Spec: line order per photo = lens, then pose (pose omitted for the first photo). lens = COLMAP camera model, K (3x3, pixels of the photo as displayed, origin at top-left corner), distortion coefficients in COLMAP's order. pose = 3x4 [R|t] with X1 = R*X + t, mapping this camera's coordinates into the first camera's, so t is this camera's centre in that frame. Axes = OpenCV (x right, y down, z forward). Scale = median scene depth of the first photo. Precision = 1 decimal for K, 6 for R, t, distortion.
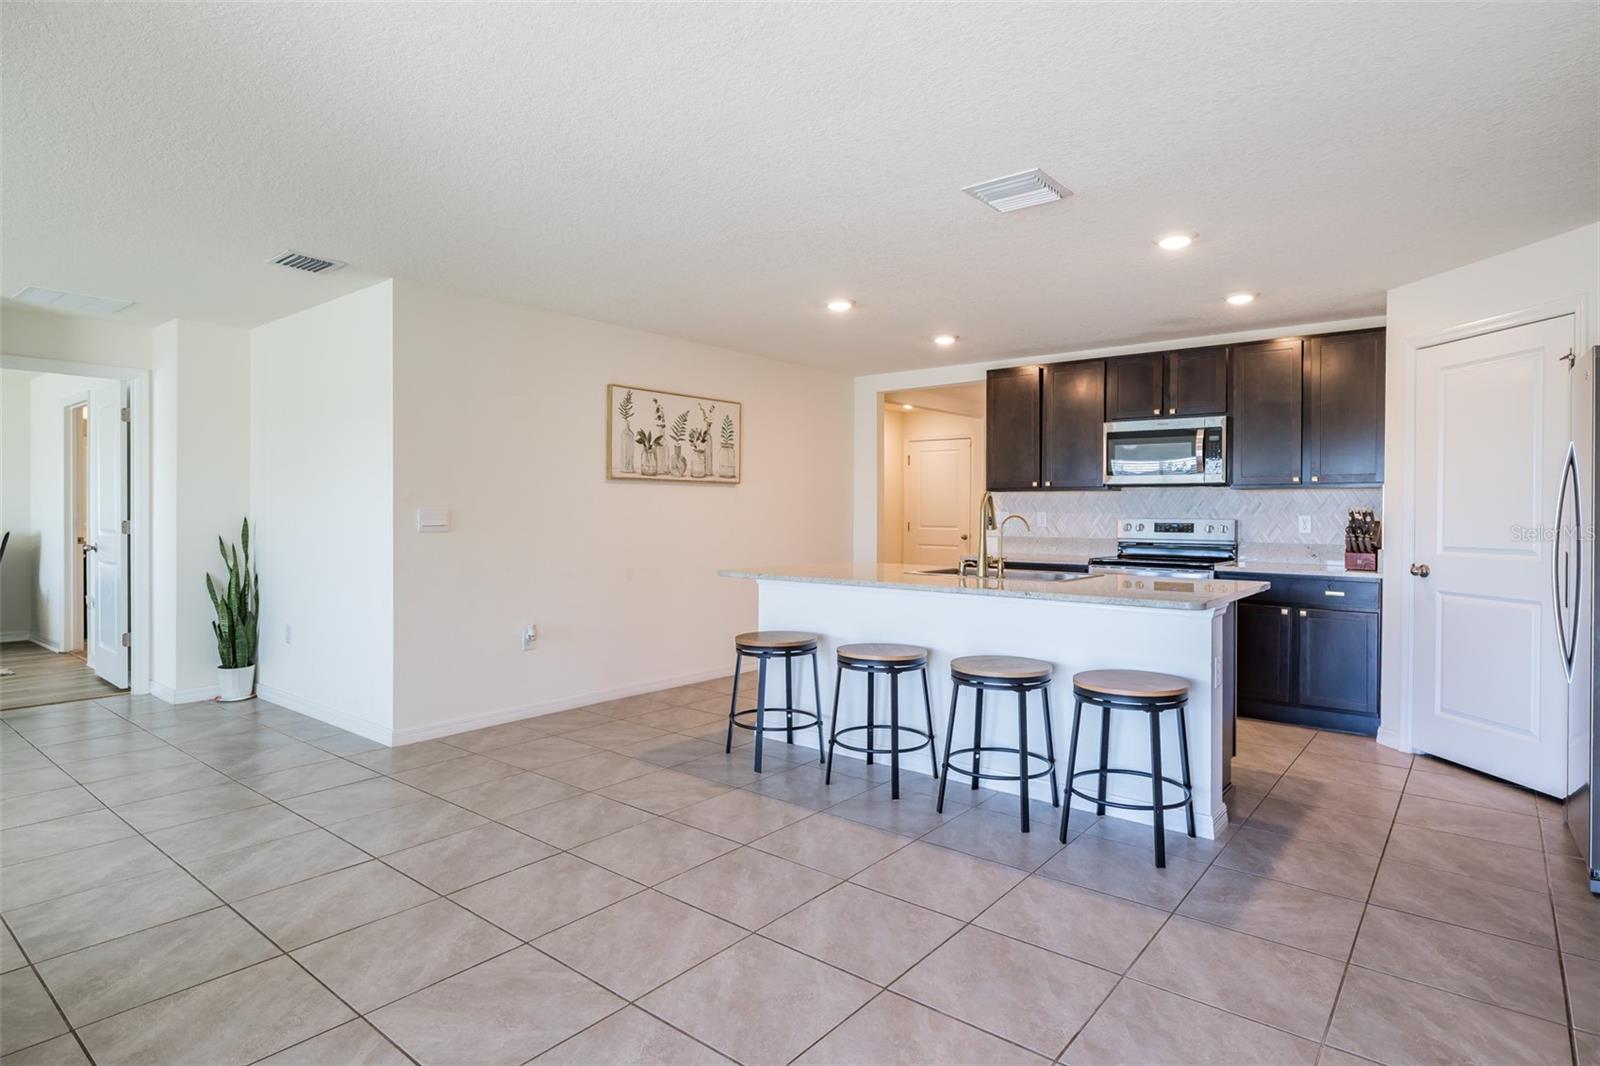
lens RADIAL K [[851.3, 0, 801.2], [0, 851.3, 512.8], [0, 0, 1]] dist [-0.000121, 0.000245]
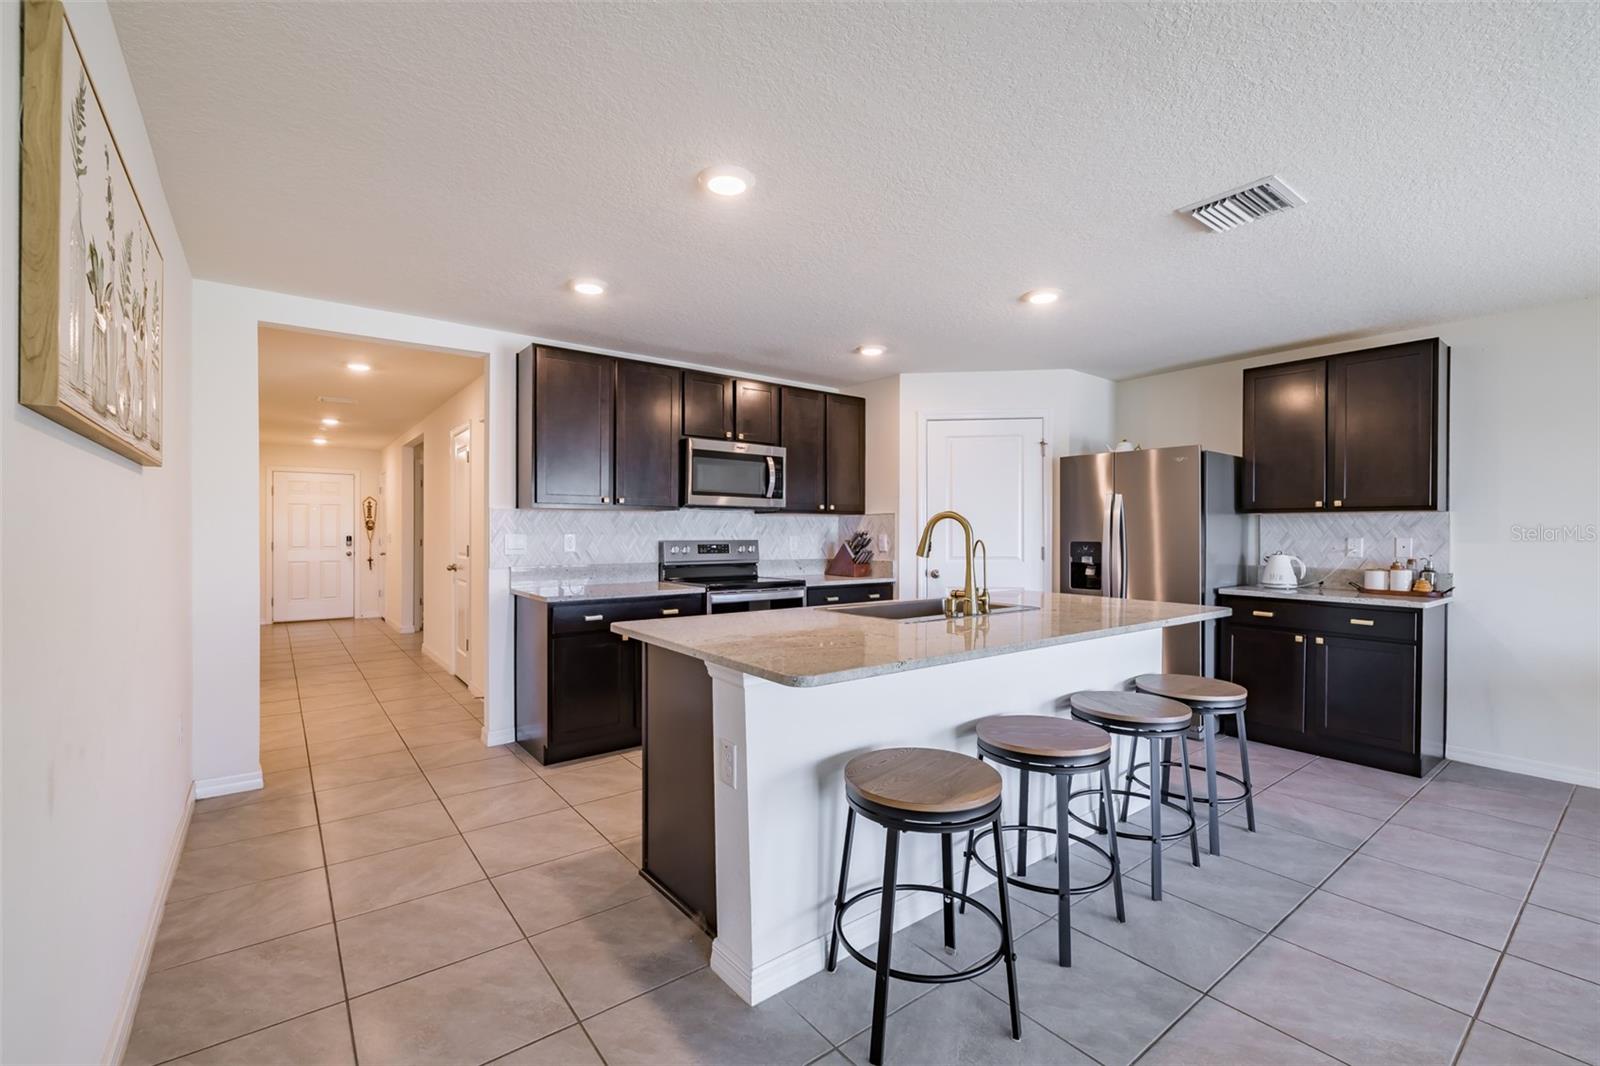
lens RADIAL K [[683.5, 0, 797.2], [0, 683.5, 530.9], [0, 0, 1]] dist [0.000151, 0.000115]
pose [[0.234620, -0.002203, 0.972085, -0.355717], [0.001525, 0.999997, 0.001898, -0.006117], [-0.972086, 0.001037, 0.234622, 0.744050]]
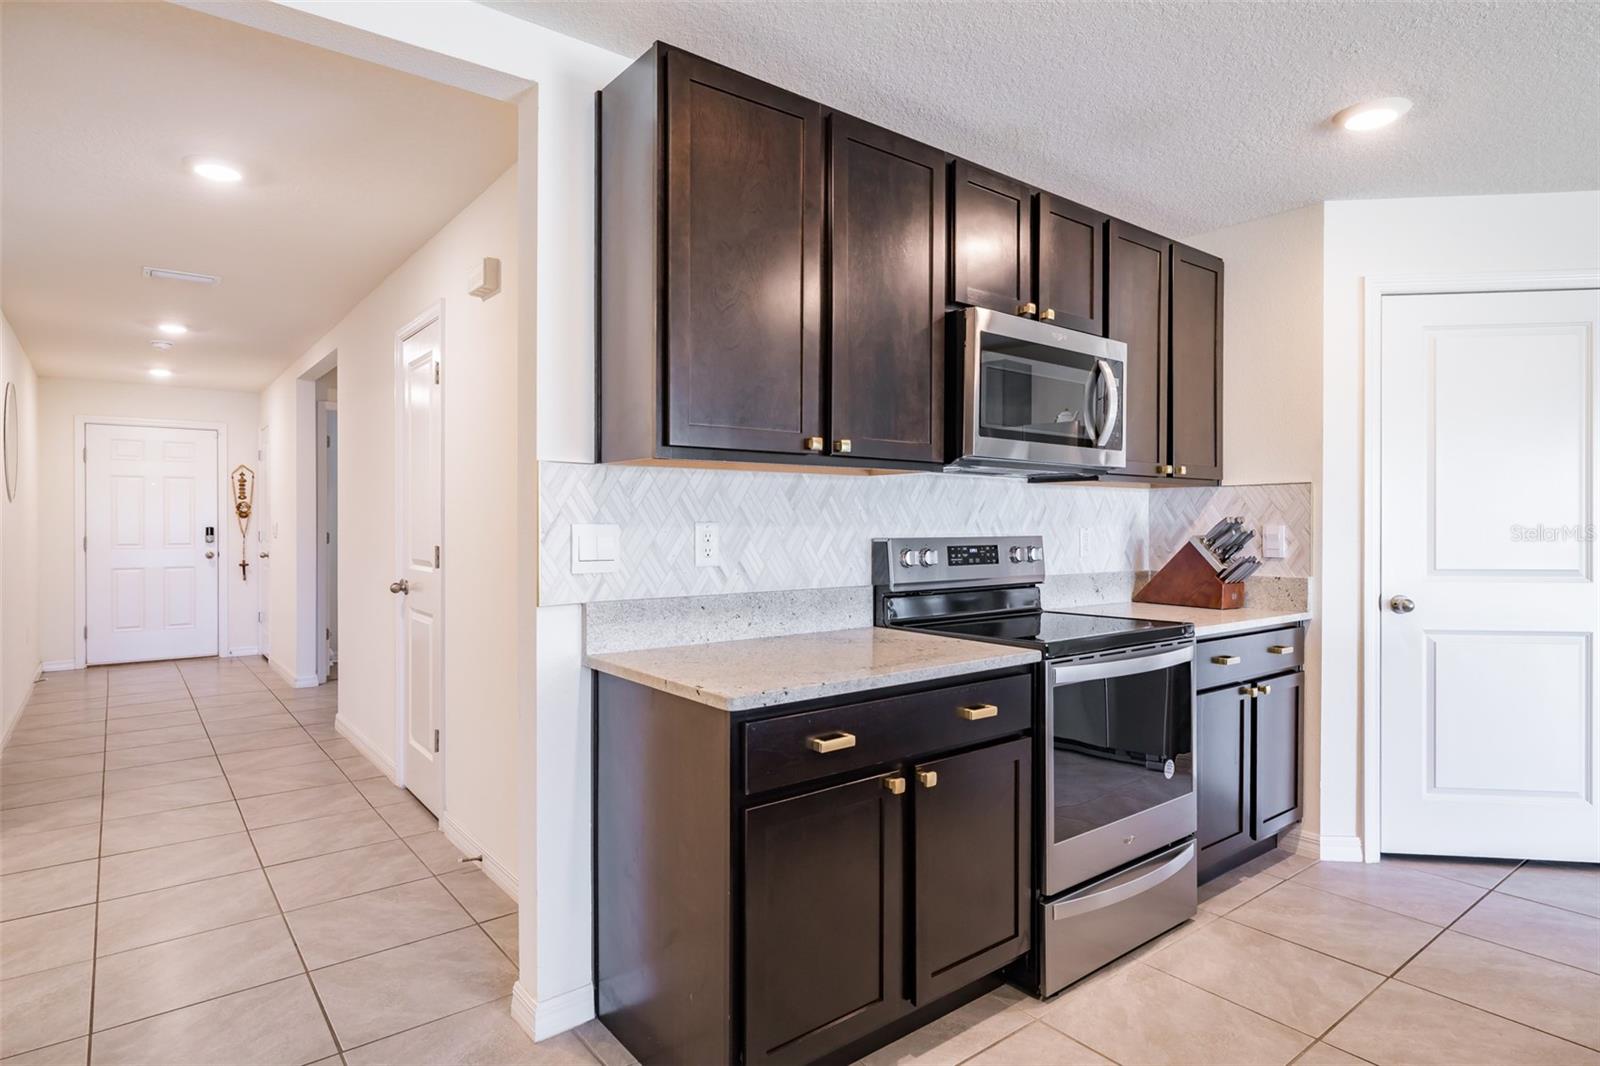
lens RADIAL K [[878.7, 0, 818.7], [0, 878.7, 526.3], [0, 0, 1]] dist [0.001287, -0.000014]
pose [[0.214434, -0.009218, 0.976695, -0.078355], [0.001189, 0.999957, 0.009176, -0.004270], [-0.976738, -0.000806, 0.214435, 1.026783]]
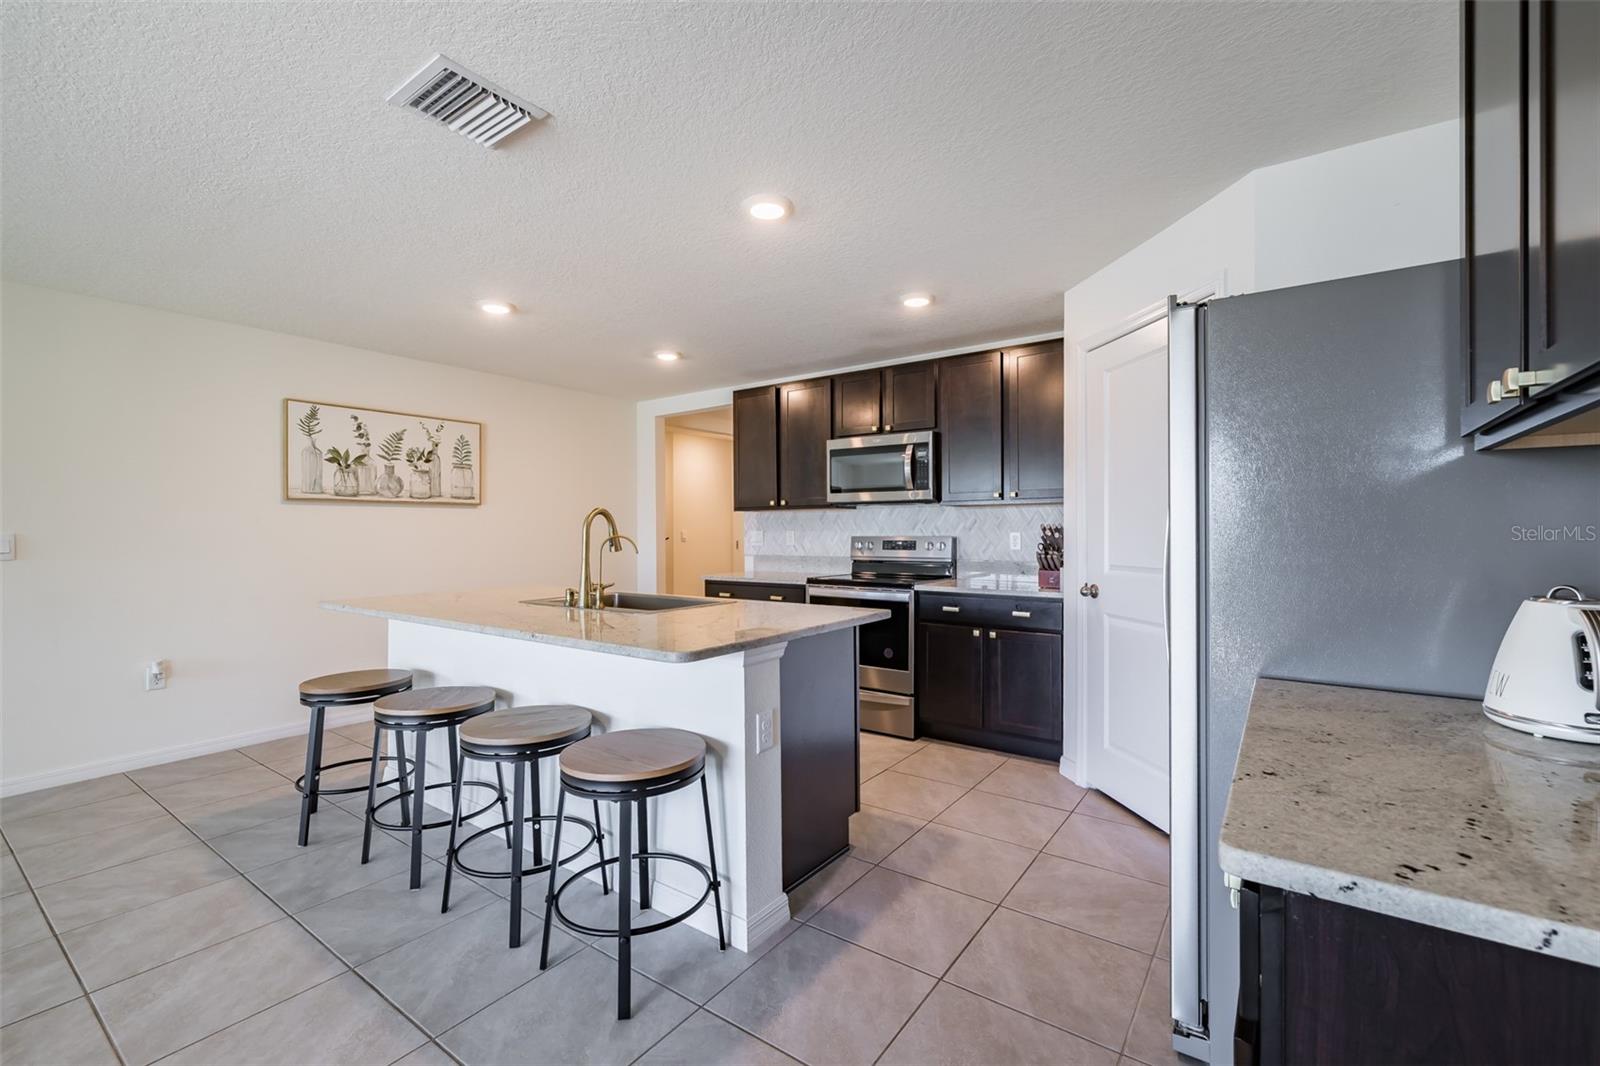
lens RADIAL K [[683.5, 0, 797.2], [0, 683.5, 530.9], [0, 0, 1]] dist [0.000151, 0.000115]
pose [[0.998416, -0.009319, 0.055493, 0.287715], [0.009460, 0.999953, -0.002274, 0.001221], [-0.055469, 0.002796, 0.998457, 0.216423]]
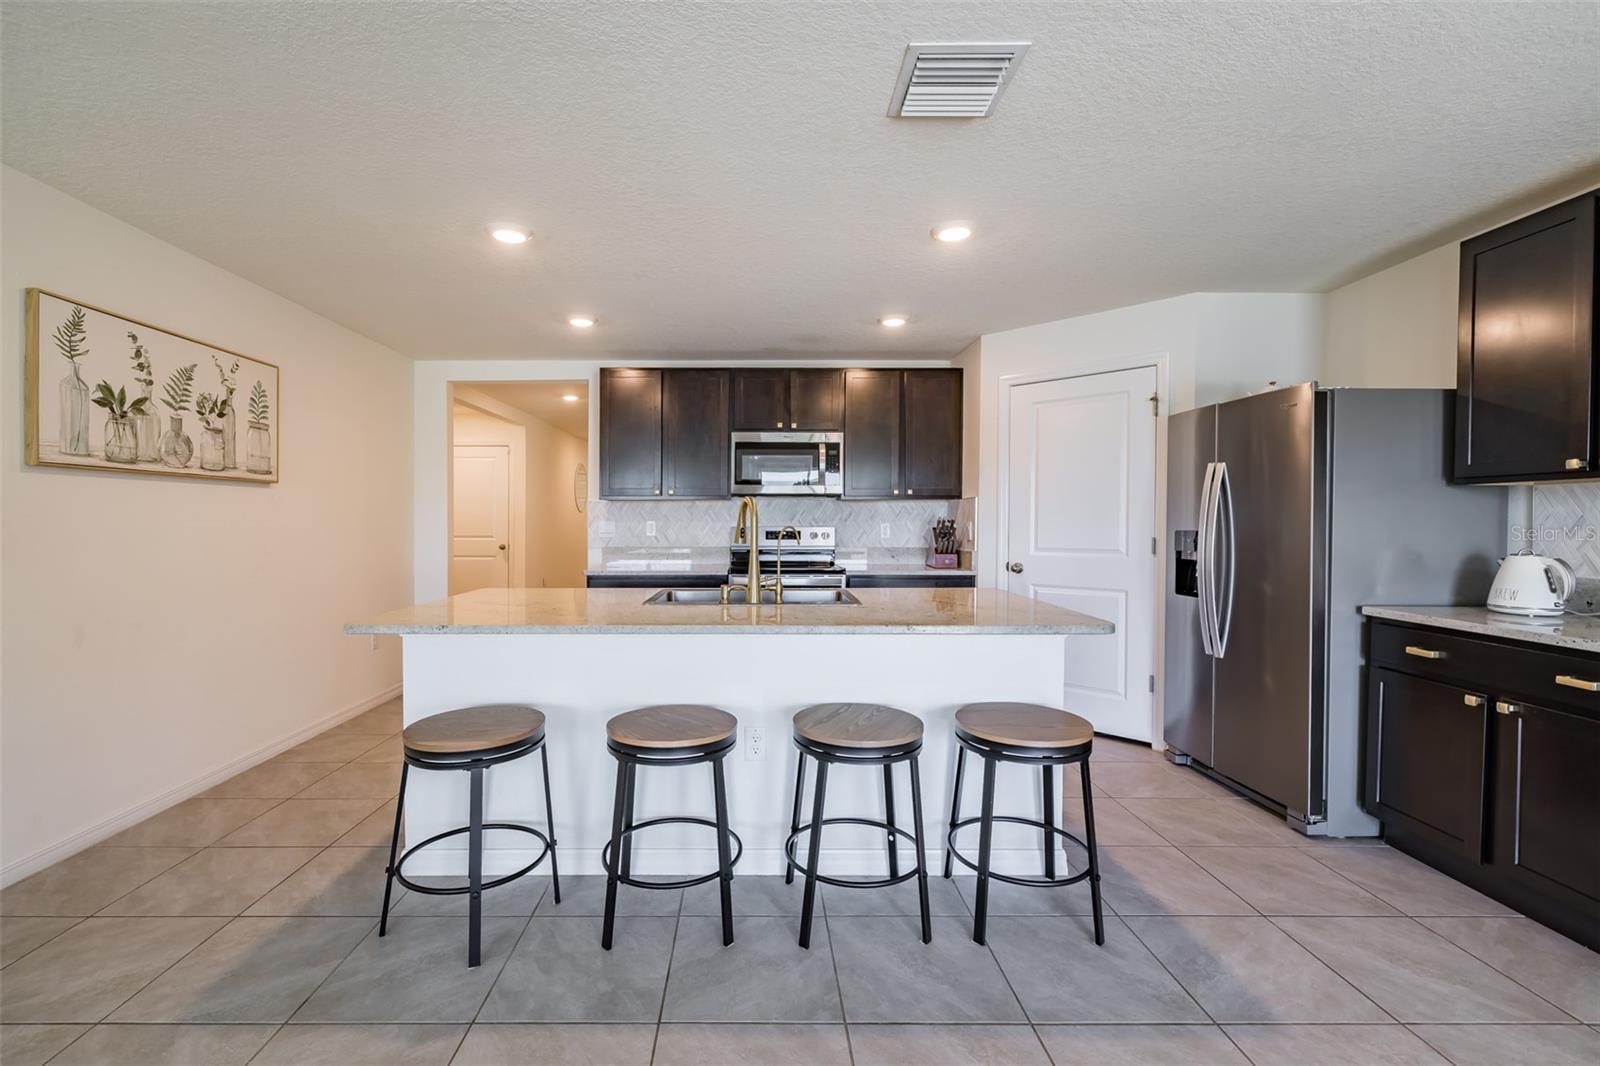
lens RADIAL K [[689.5, 0, 756.5], [0, 689.5, 525.9], [0, 0, 1]] dist [0.000176, 0.000160]
pose [[0.776338, -0.009872, 0.630240, -0.142666], [0.005198, 0.999944, 0.009260, -0.002651], [-0.630296, -0.003912, 0.776345, 0.365125]]
